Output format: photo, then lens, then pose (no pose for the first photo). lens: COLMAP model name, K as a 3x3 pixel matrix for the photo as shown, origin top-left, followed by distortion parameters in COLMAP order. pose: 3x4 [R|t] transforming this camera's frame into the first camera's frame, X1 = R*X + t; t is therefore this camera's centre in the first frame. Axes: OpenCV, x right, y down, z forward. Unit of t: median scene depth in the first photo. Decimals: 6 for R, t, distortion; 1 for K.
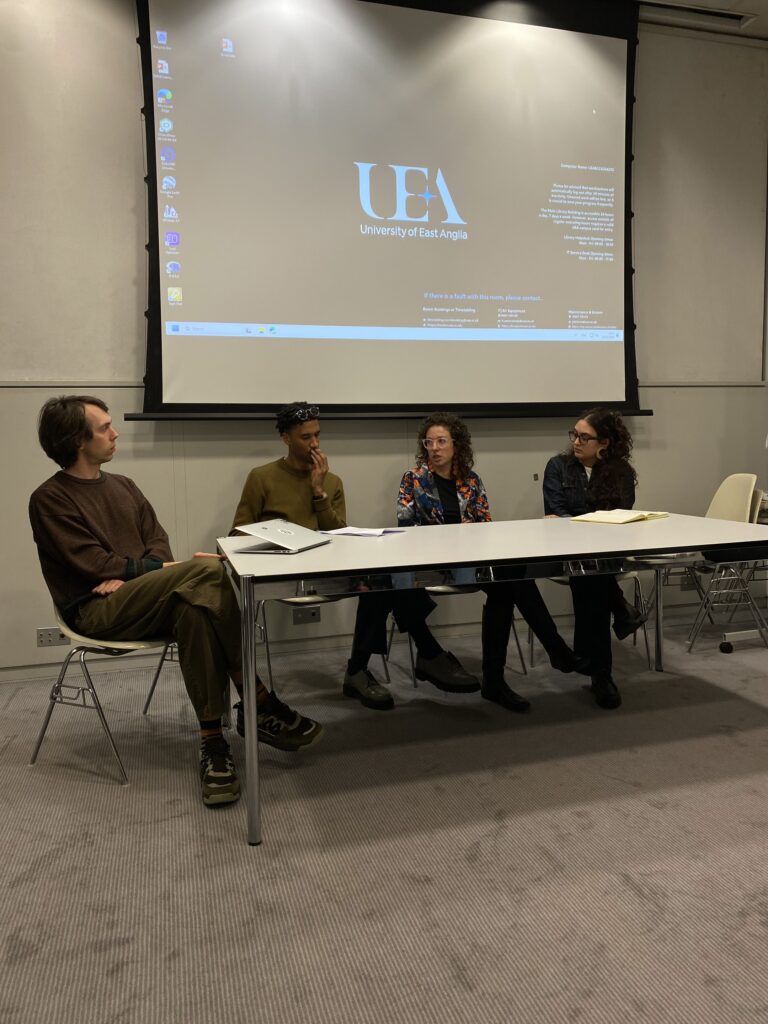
lens RADIAL K [[777.5, 0, 395.8], [0, 777.5, 503.1], [0, 0, 1]] dist [0.010545, -0.001096]
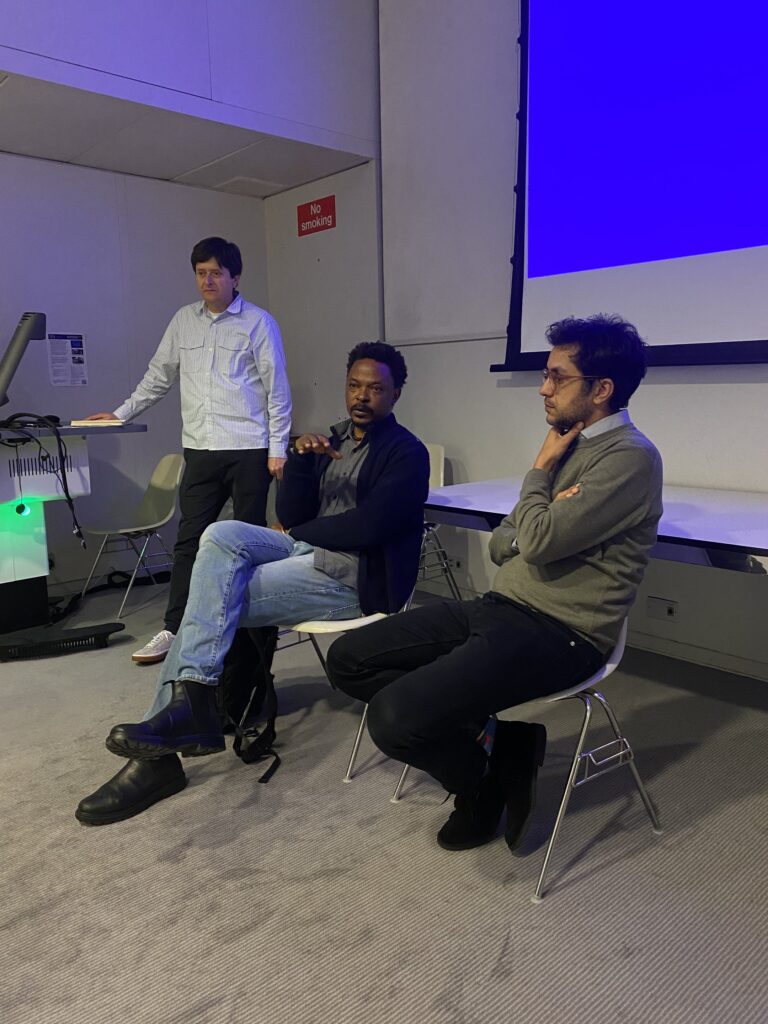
lens RADIAL K [[777.5, 0, 395.8], [0, 777.5, 503.1], [0, 0, 1]] dist [0.010545, -0.001096]
pose [[0.424461, 0.150038, -0.892929, 0.484973], [-0.070376, 0.988659, 0.132669, -0.057891], [0.902707, 0.006528, 0.430206, 0.417614]]
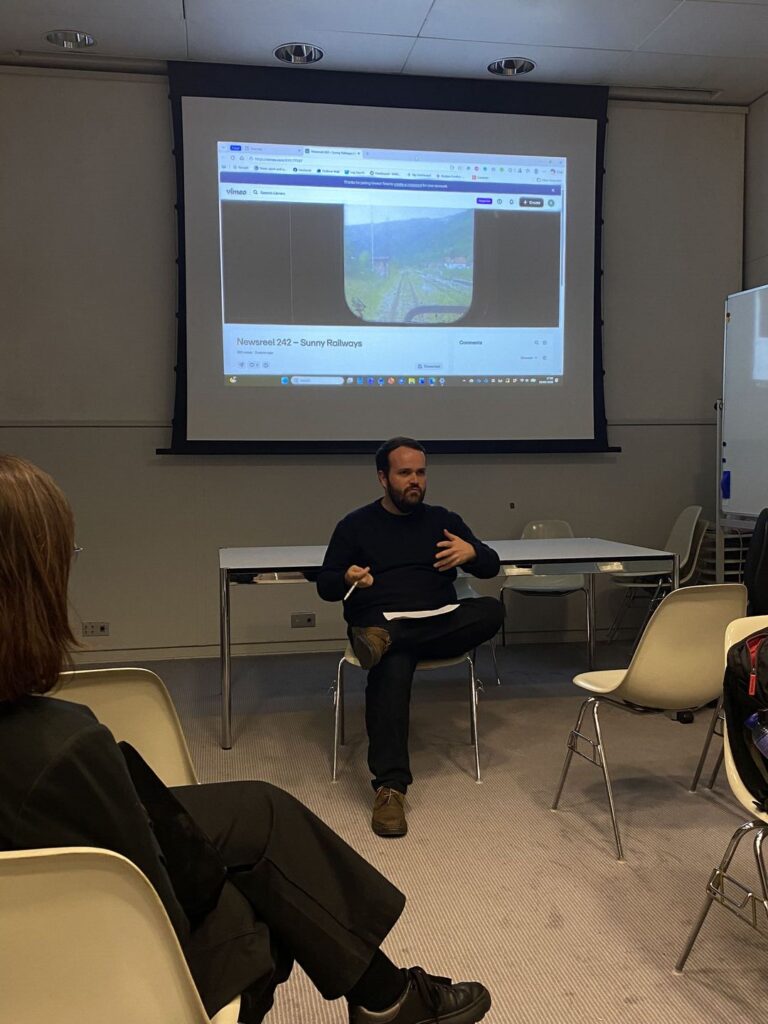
lens RADIAL K [[948.5, 0, 384.0], [0, 948.5, 512.0], [0, 0, 1]] dist [0.033699, -0.032986]
pose [[0.993069, 0.019304, -0.115934, 0.172295], [-0.021422, 0.999625, -0.017043, 0.002863], [0.115562, 0.019409, 0.993111, -0.416563]]
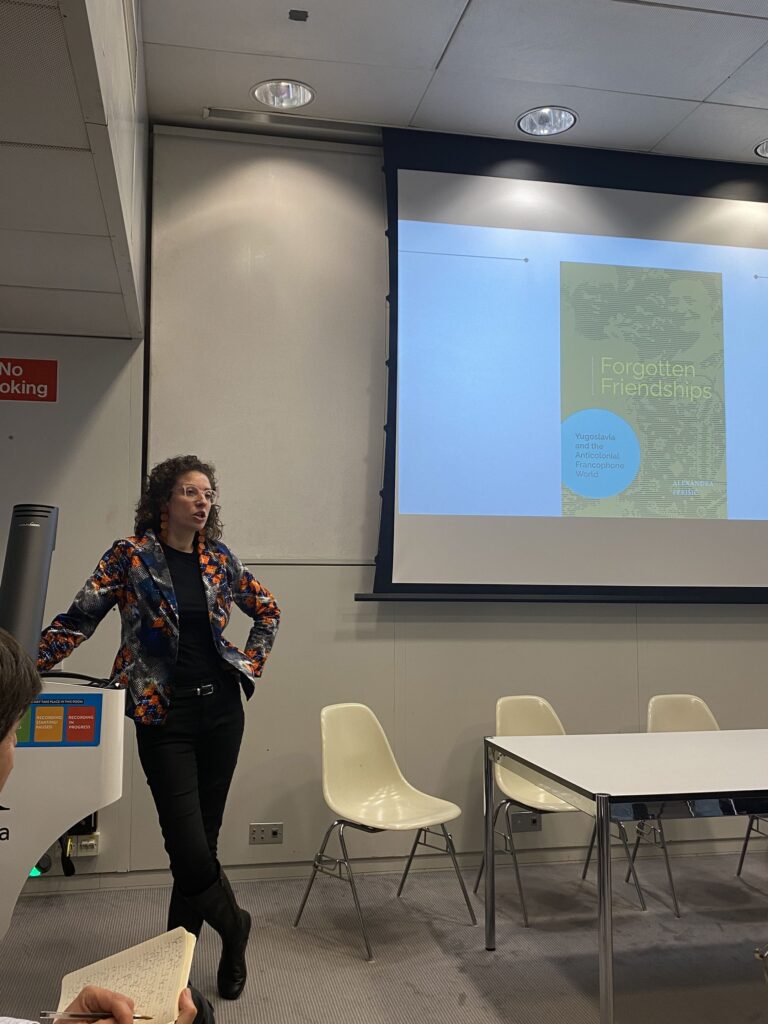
lens RADIAL K [[942.5, 0, 379.5], [0, 942.5, 504.8], [0, 0, 1]] dist [0.019116, -0.007557]
pose [[0.995886, 0.019008, -0.088602, -0.198859], [-0.032852, 0.986969, -0.157523, -0.039039], [0.084453, 0.159785, 0.983533, -0.145891]]
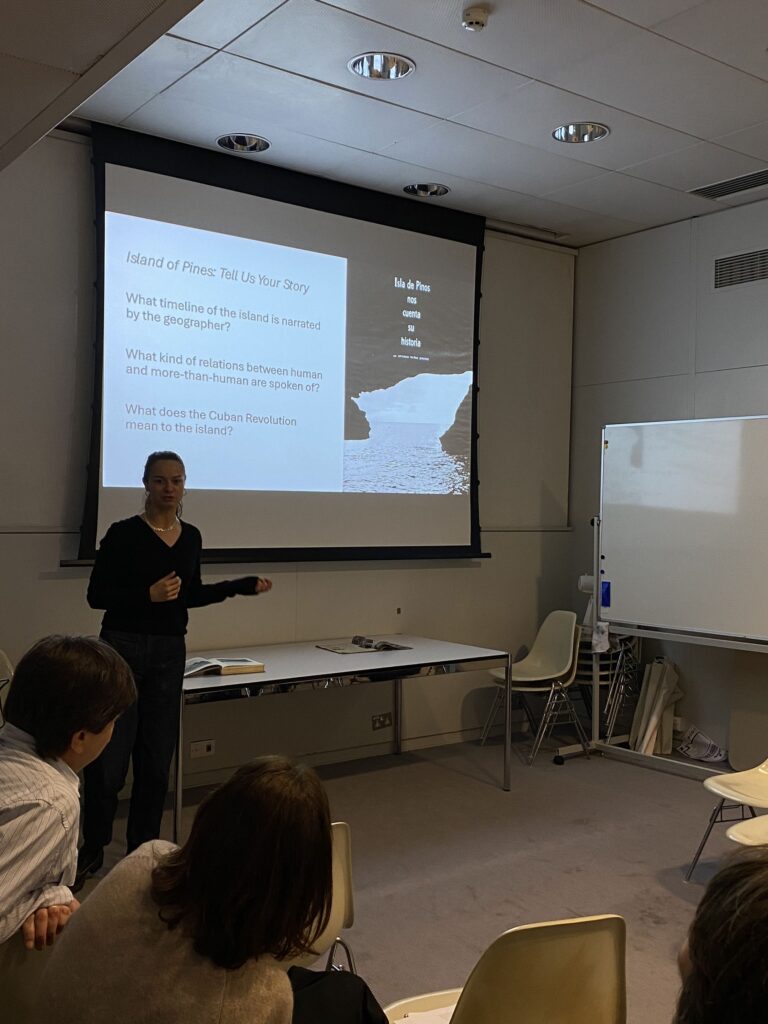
lens RADIAL K [[1009.8, 0, 382.6], [0, 1009.8, 500.5], [0, 0, 1]] dist [0.183914, -0.523570]
pose [[0.939730, 0.038912, 0.339696, -0.377938], [-0.010157, 0.996242, -0.086020, -0.074025], [-0.341766, 0.077385, 0.936594, -0.409594]]
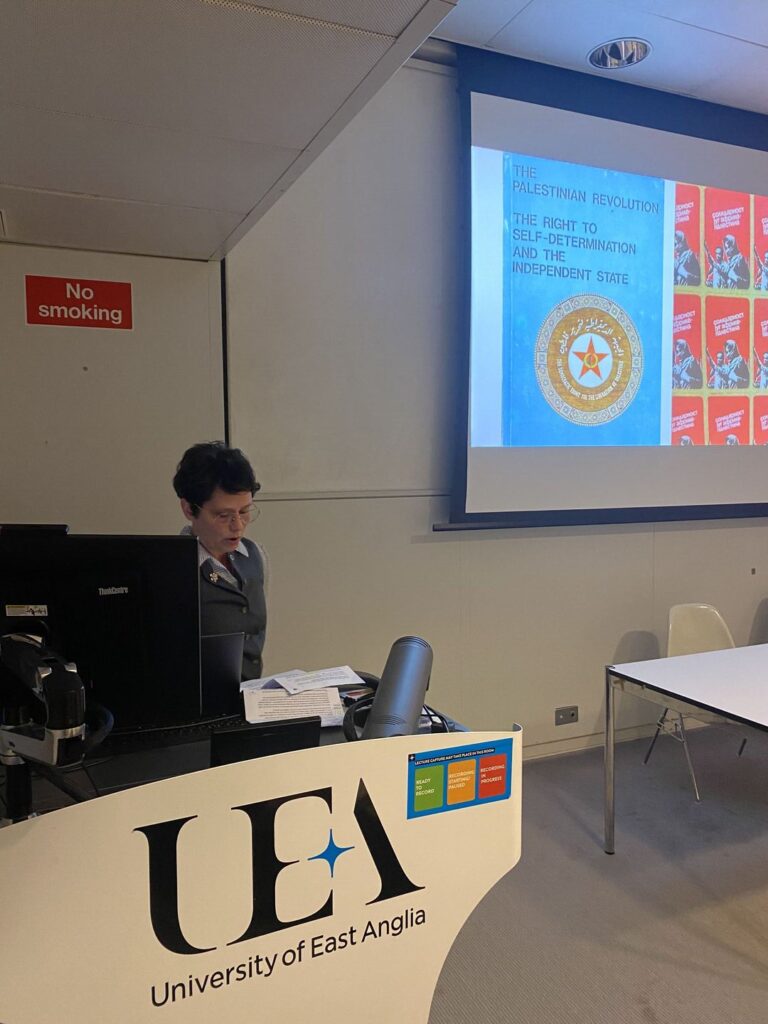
lens RADIAL K [[780.4, 0, 380.3], [0, 780.4, 503.2], [0, 0, 1]] dist [-0.009213, 0.028972]
pose [[0.992554, 0.007827, 0.121554, -0.493463], [-0.005232, 0.999752, -0.021650, -0.111039], [-0.121693, 0.020853, 0.992349, 0.017200]]
